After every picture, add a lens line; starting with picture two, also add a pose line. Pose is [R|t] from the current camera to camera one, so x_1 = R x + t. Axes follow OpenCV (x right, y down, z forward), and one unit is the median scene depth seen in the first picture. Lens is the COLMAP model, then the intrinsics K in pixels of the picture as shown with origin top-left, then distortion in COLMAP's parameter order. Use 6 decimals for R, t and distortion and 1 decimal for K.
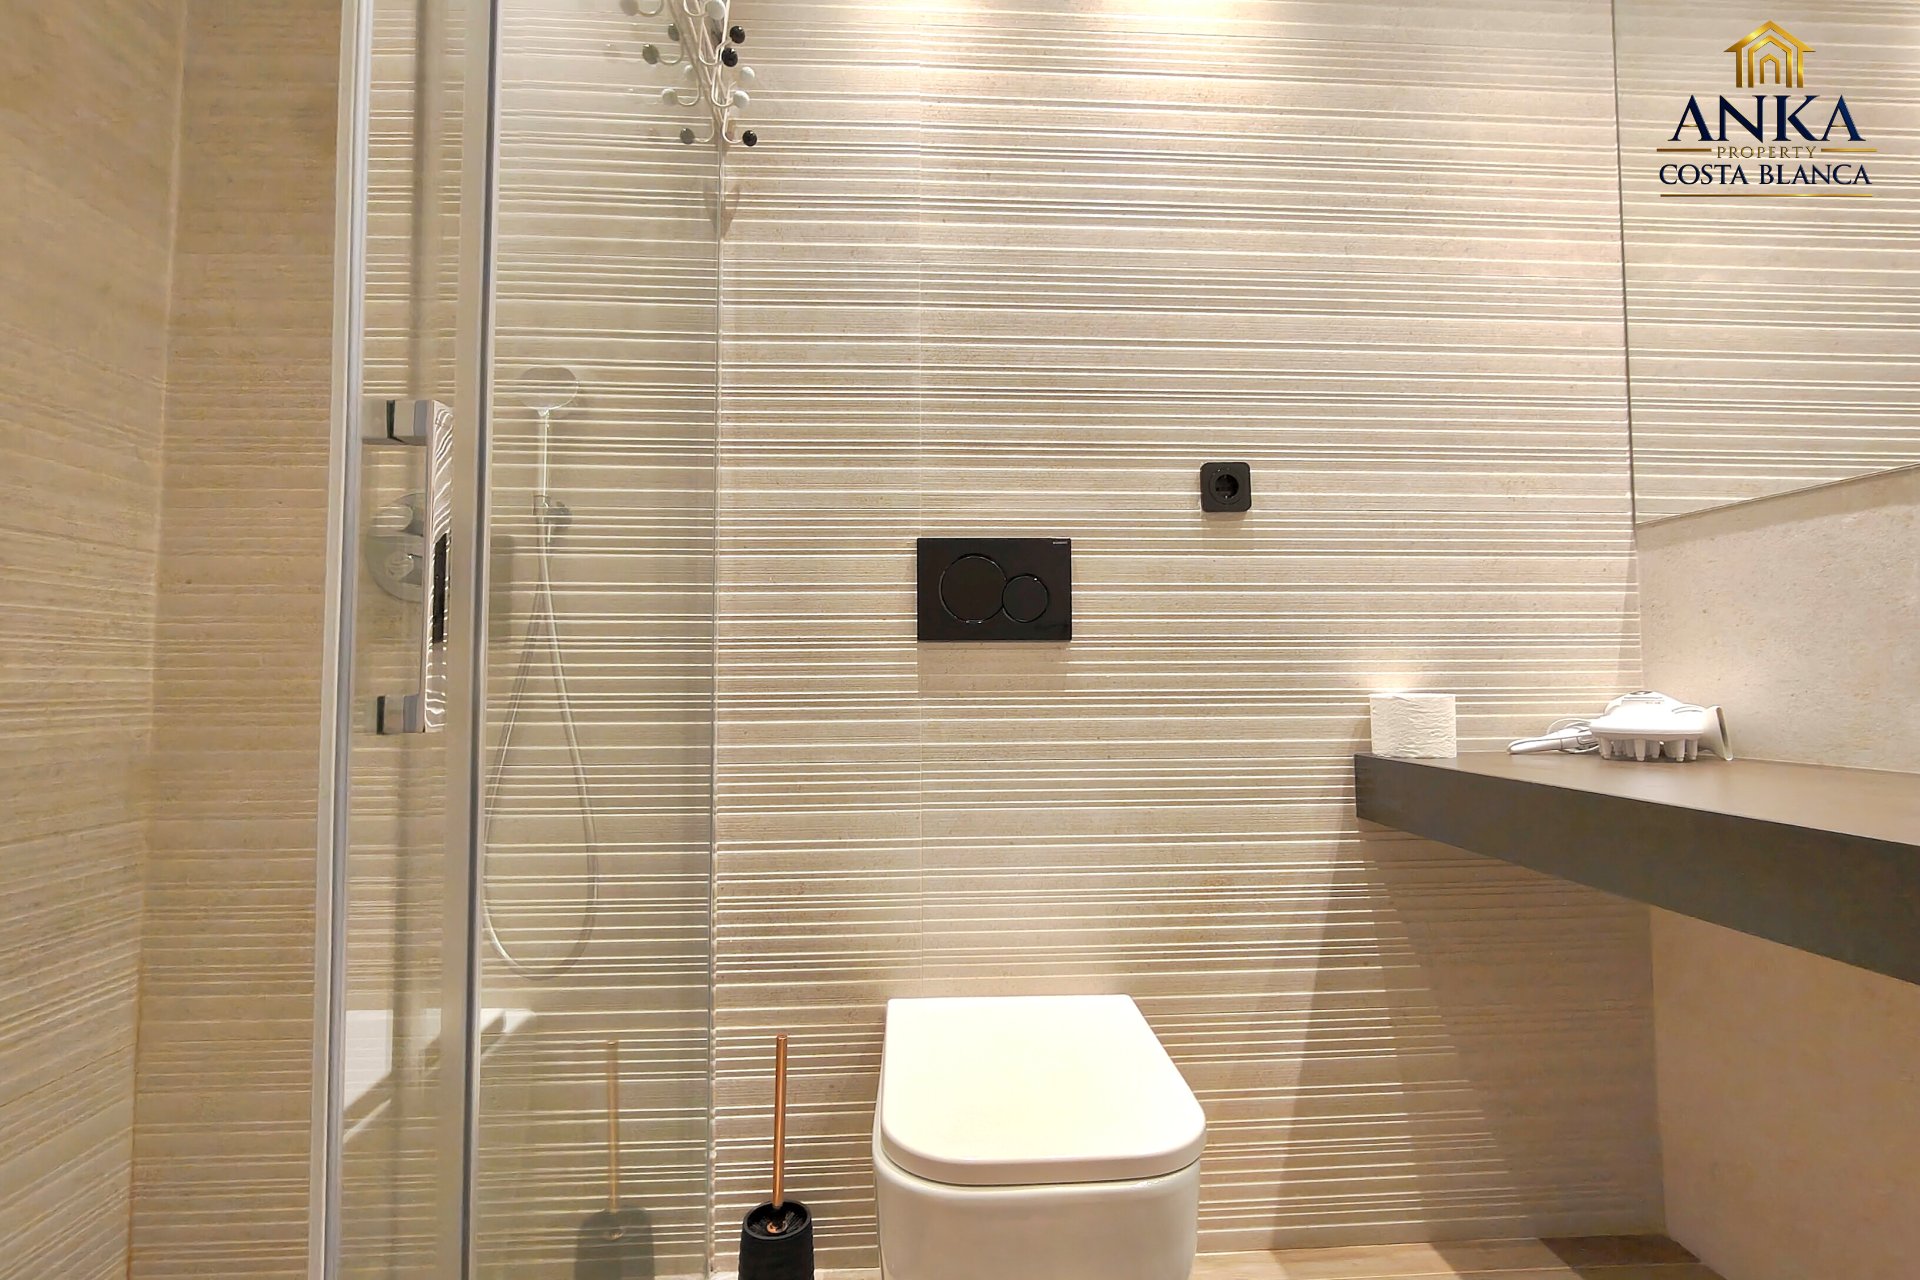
lens RADIAL K [[906.6, 0, 966.1], [0, 906.6, 637.5], [0, 0, 1]] dist [-0.003136, -0.001431]
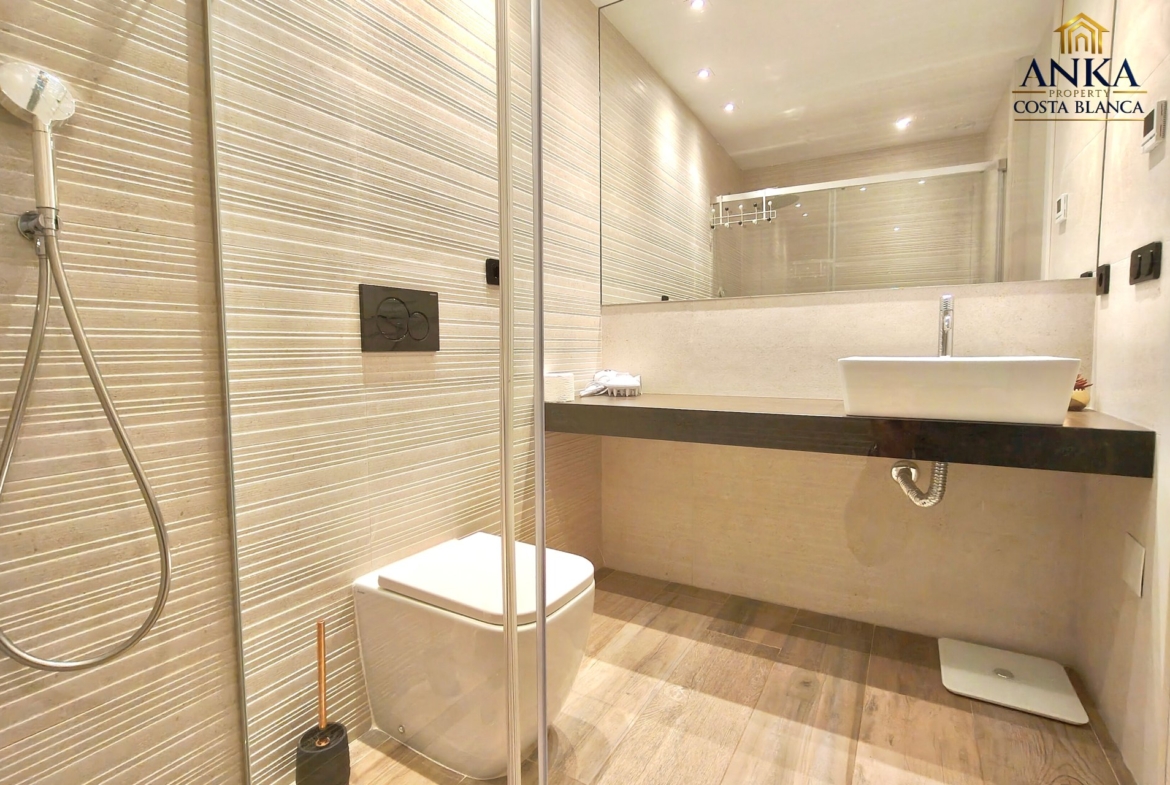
lens RADIAL K [[552.5, 0, 588.7], [0, 552.5, 391.0], [0, 0, 1]] dist [-0.003136, -0.001431]
pose [[0.558152, -0.060937, 0.827498, -0.620176], [-0.035156, 0.994667, 0.096960, -0.034178], [-0.828993, -0.083211, 0.553033, 0.153172]]
